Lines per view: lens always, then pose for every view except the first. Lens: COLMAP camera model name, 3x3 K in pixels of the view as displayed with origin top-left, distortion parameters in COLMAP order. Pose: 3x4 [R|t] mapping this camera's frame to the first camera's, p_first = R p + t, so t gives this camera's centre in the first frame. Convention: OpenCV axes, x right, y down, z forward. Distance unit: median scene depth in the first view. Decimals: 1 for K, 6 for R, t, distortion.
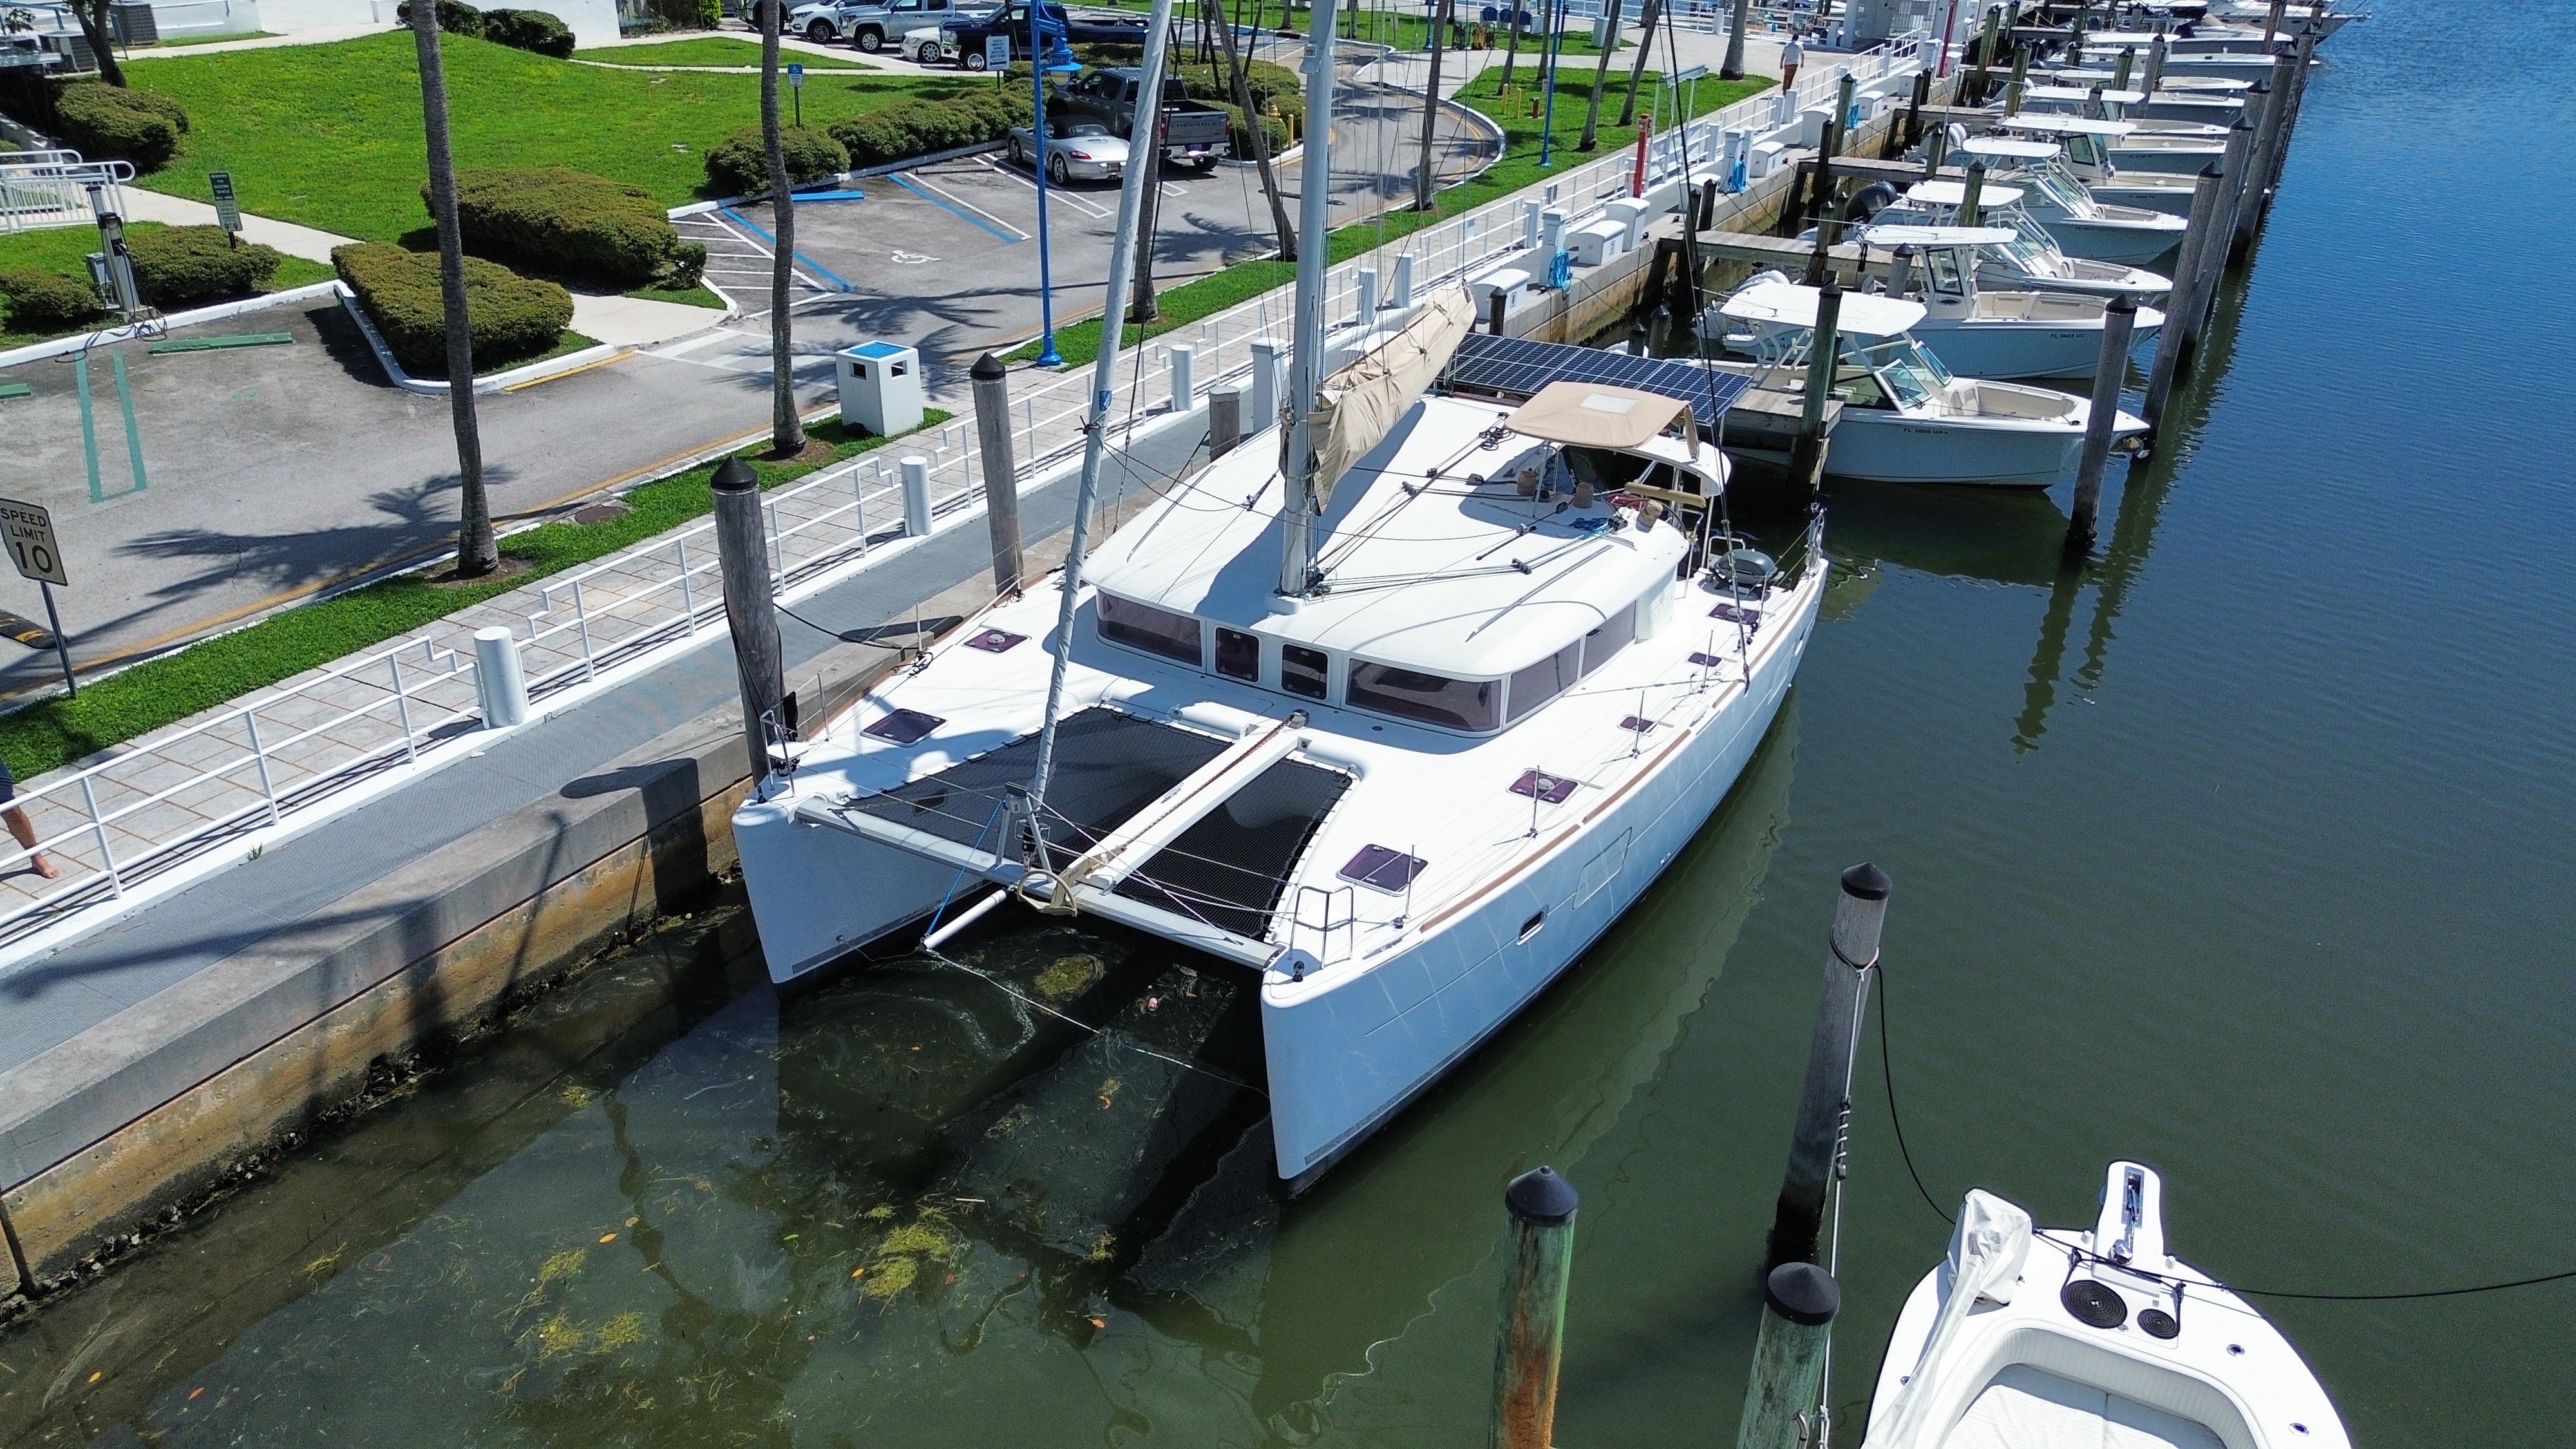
lens RADIAL K [[1864.9, 0, 1295.1], [0, 1864.9, 721.9], [0, 0, 1]] dist [0.054393, -0.003030]
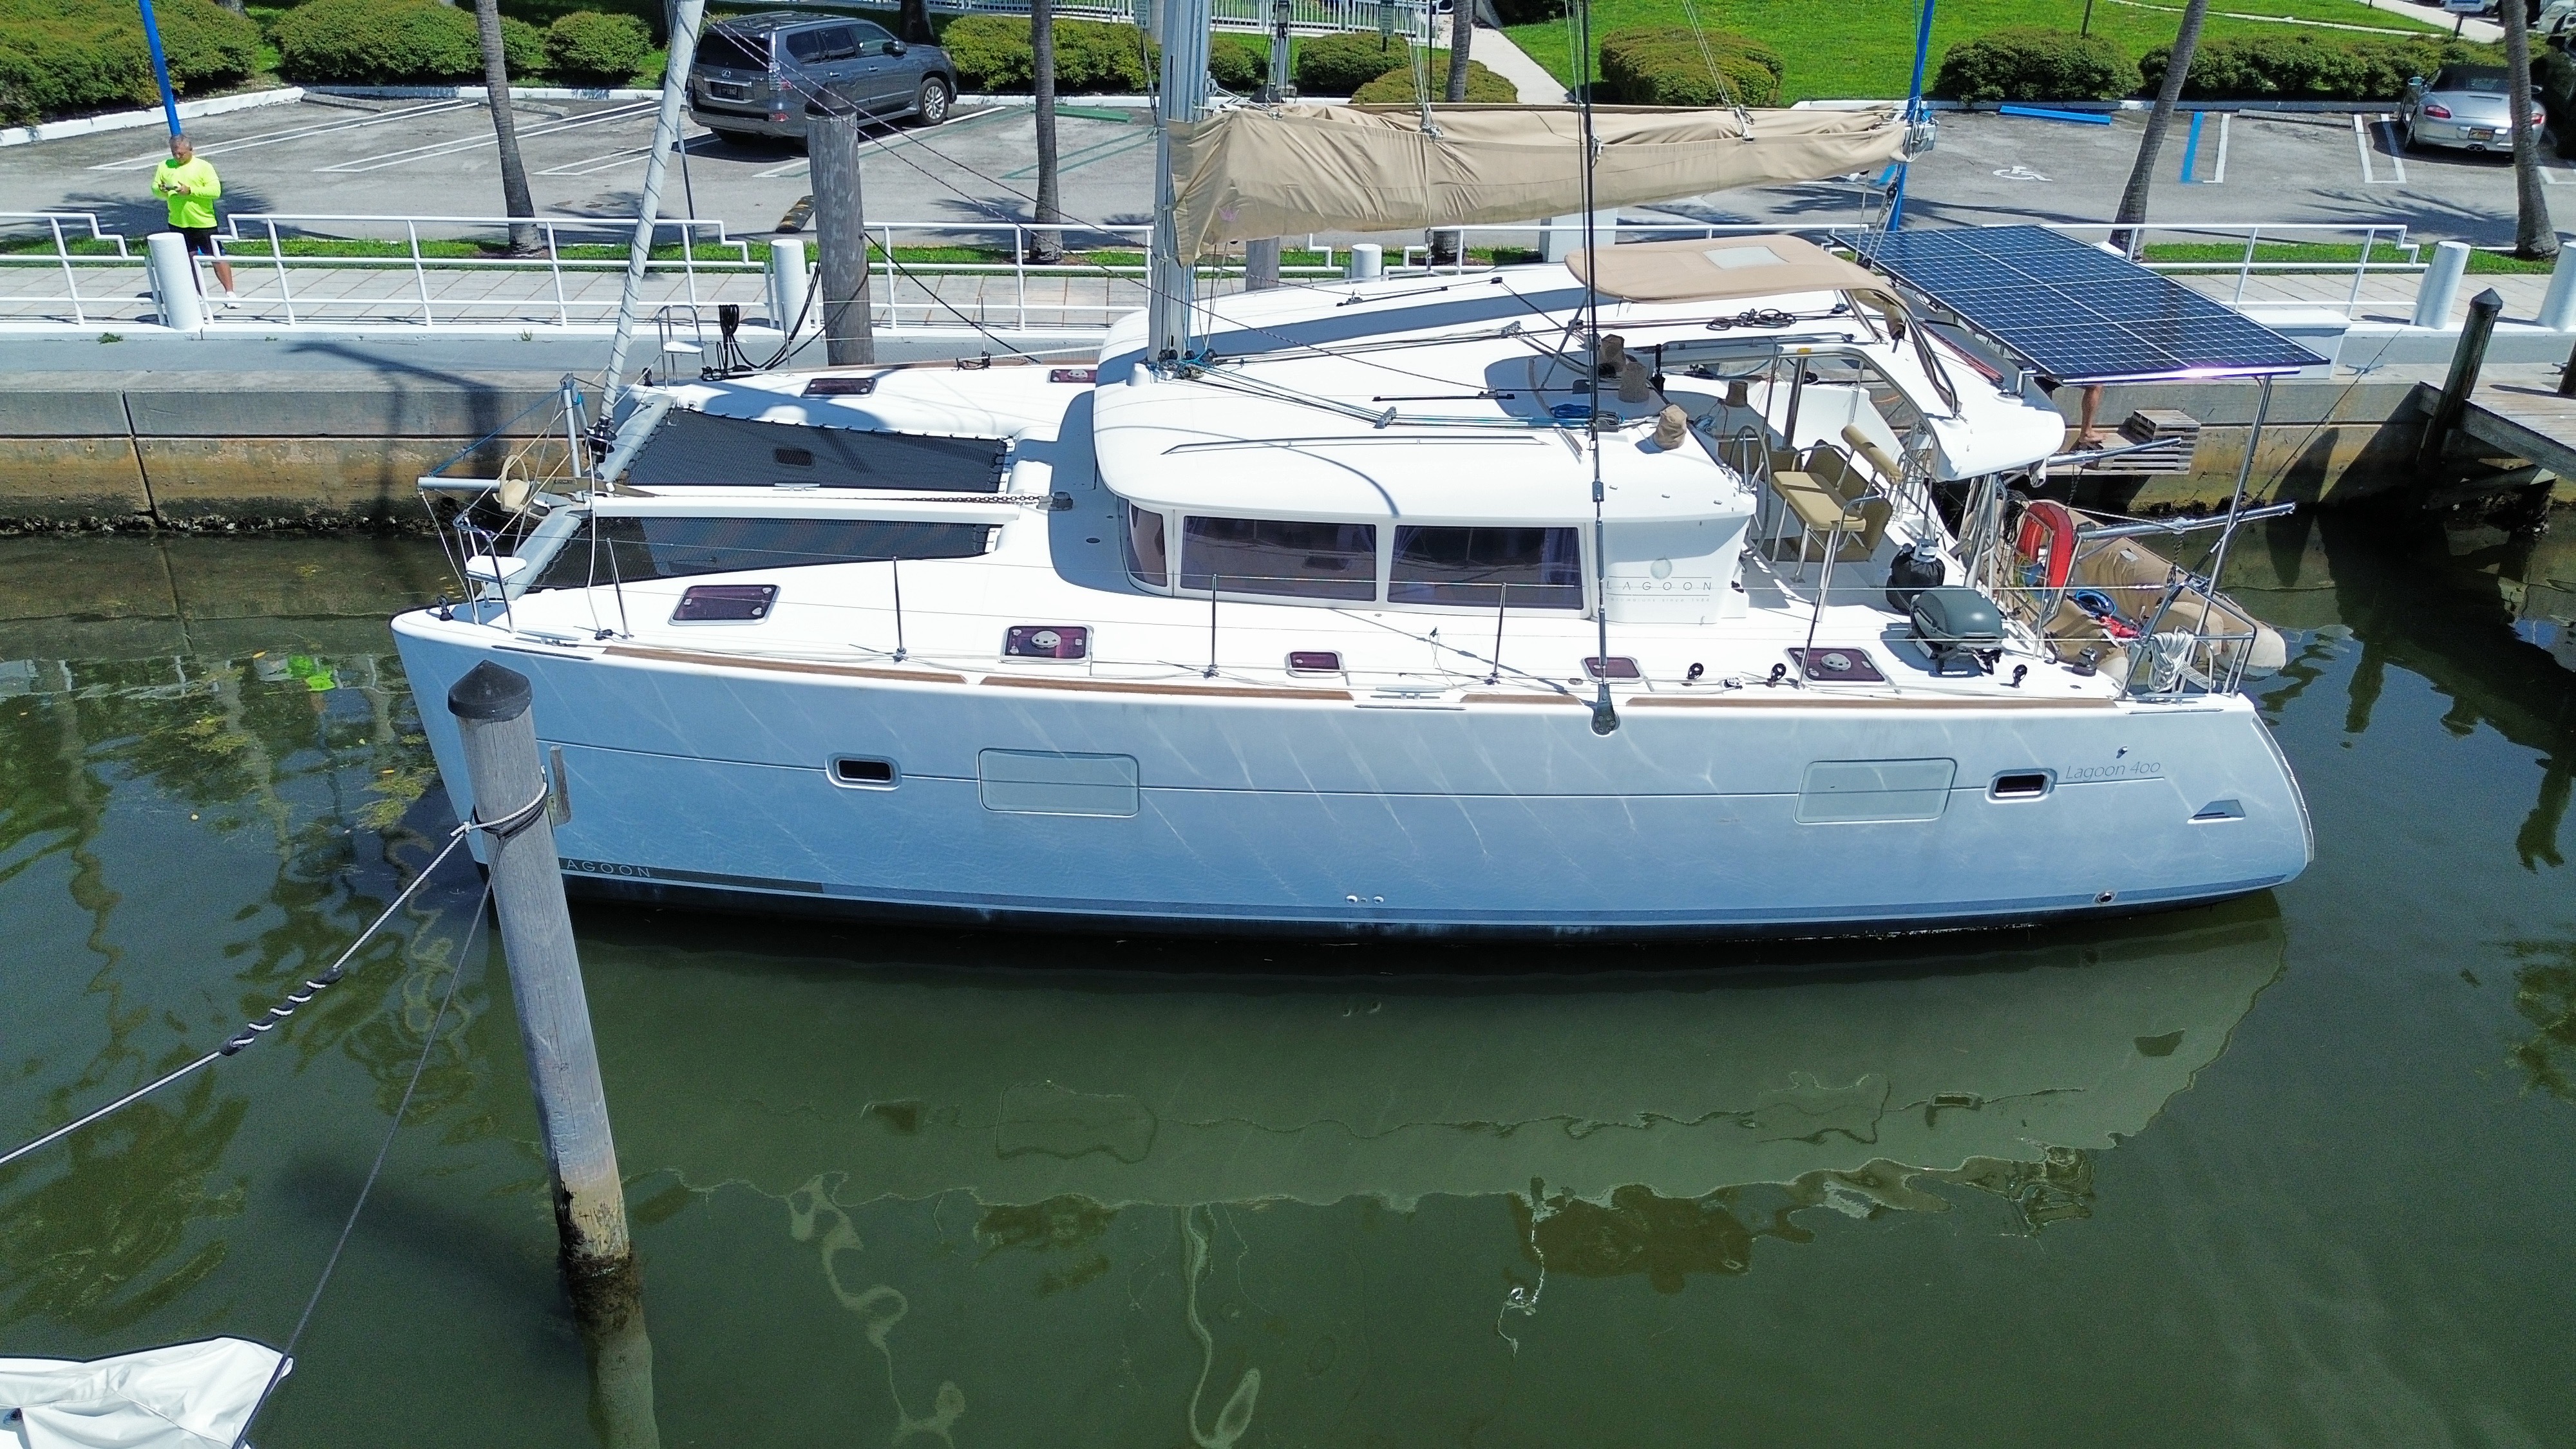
lens RADIAL K [[1843.9, 0, 1301.8], [0, 1843.9, 729.6], [0, 0, 1]] dist [0.029659, -0.006291]
pose [[0.551035, 0.366644, -0.749621, 0.616761], [-0.378776, 0.910330, 0.166815, -0.076340], [0.743565, 0.192018, 0.640500, 0.539743]]
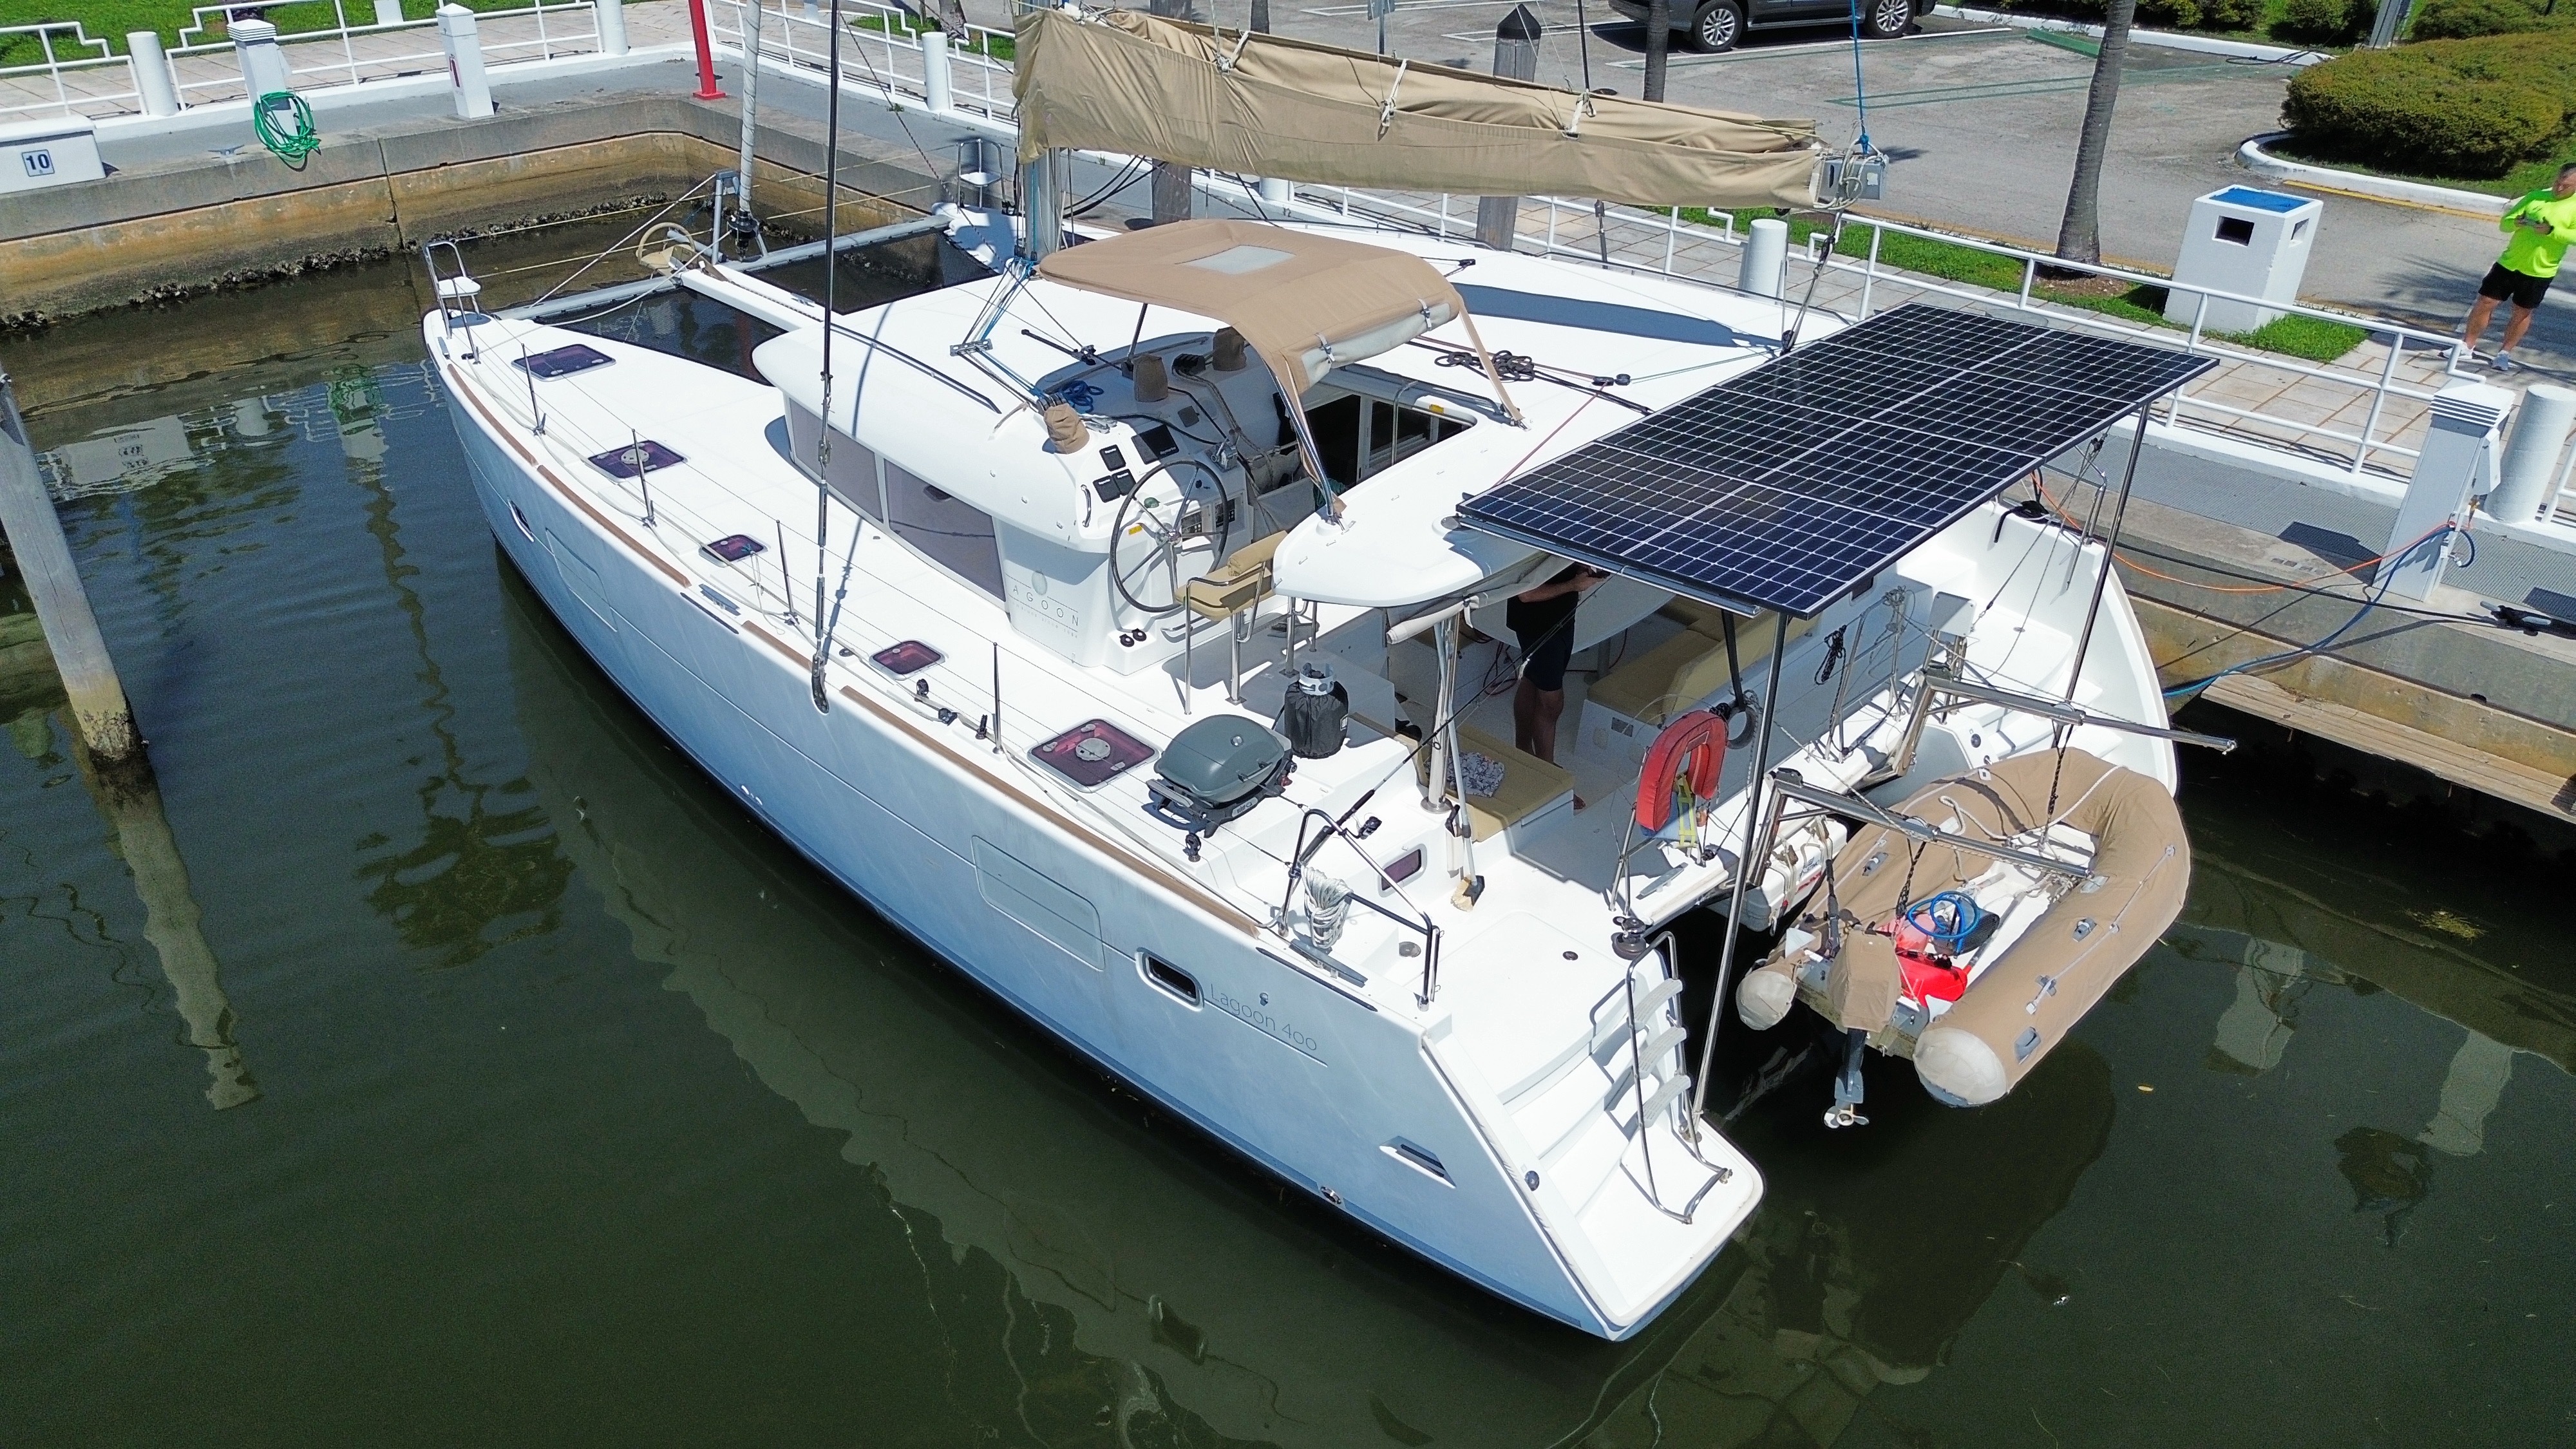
lens RADIAL K [[1843.9, 0, 1301.8], [0, 1843.9, 729.6], [0, 0, 1]] dist [0.029659, -0.006291]
pose [[-0.254580, 0.475283, -0.842197, 0.658194], [-0.442357, 0.717203, 0.538461, -0.363934], [0.859947, 0.509633, 0.027659, 1.089385]]
